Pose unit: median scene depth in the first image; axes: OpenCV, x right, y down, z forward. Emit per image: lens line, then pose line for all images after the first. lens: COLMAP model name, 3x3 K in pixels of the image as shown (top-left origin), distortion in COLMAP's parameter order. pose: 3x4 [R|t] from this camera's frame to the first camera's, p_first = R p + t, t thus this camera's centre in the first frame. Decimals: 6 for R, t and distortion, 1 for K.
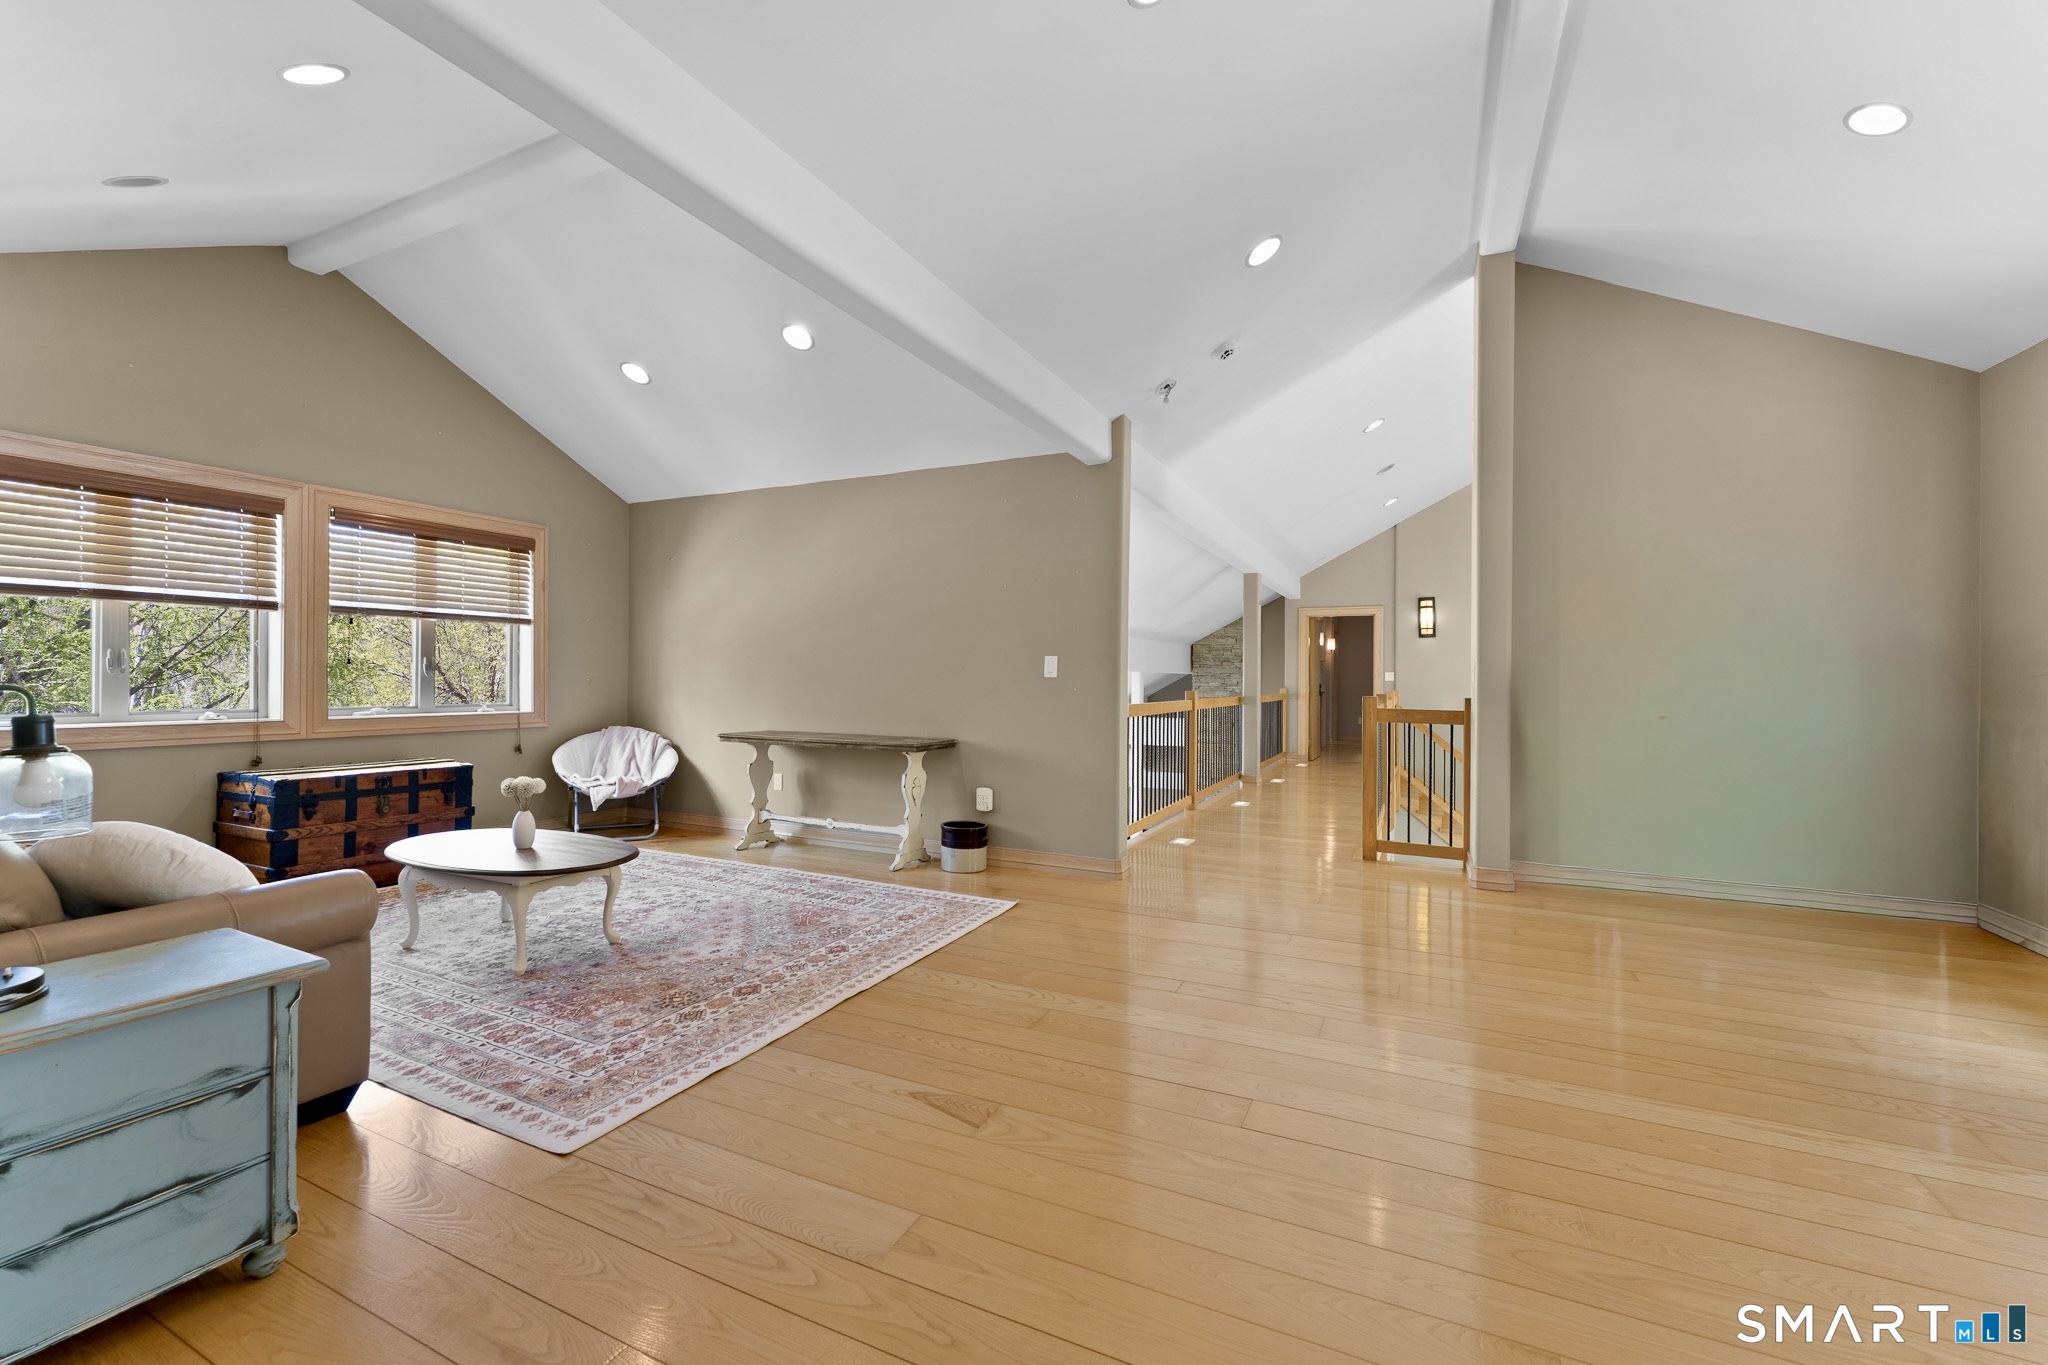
lens RADIAL K [[834.5, 0, 1021.8], [0, 834.5, 680.8], [0, 0, 1]] dist [0.001694, -0.000006]
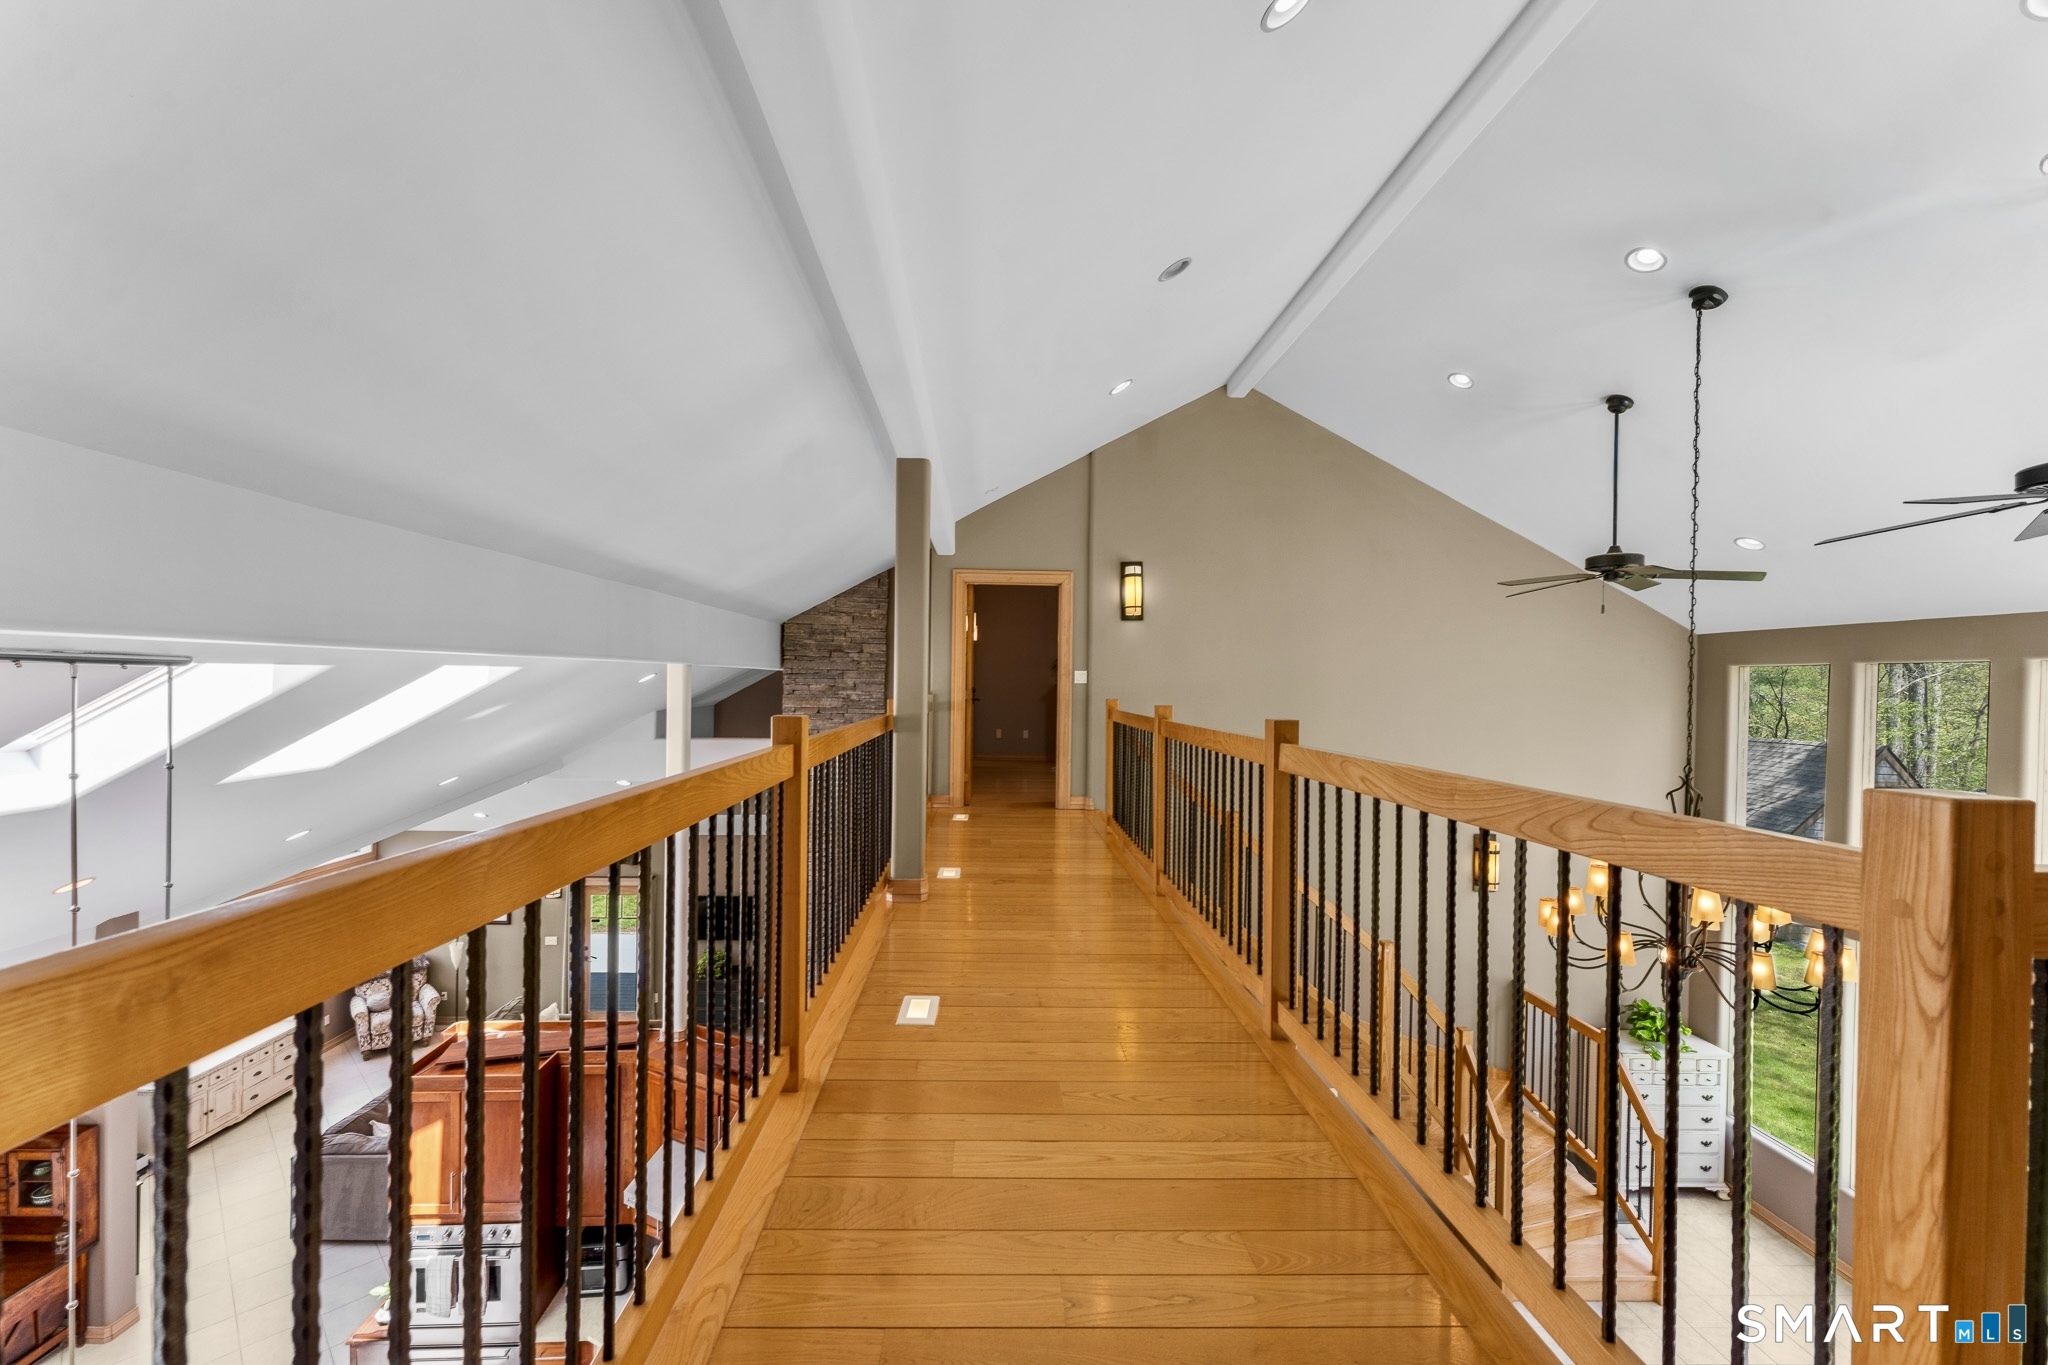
lens RADIAL K [[834.5, 0, 1015.1], [0, 834.5, 686.8], [0, 0, 1]] dist [0.001694, -0.000006]
pose [[0.887676, -0.000217, 0.460468, 0.085139], [-0.003185, 0.999973, 0.006612, -0.001763], [-0.460457, -0.007336, 0.887651, 0.436033]]
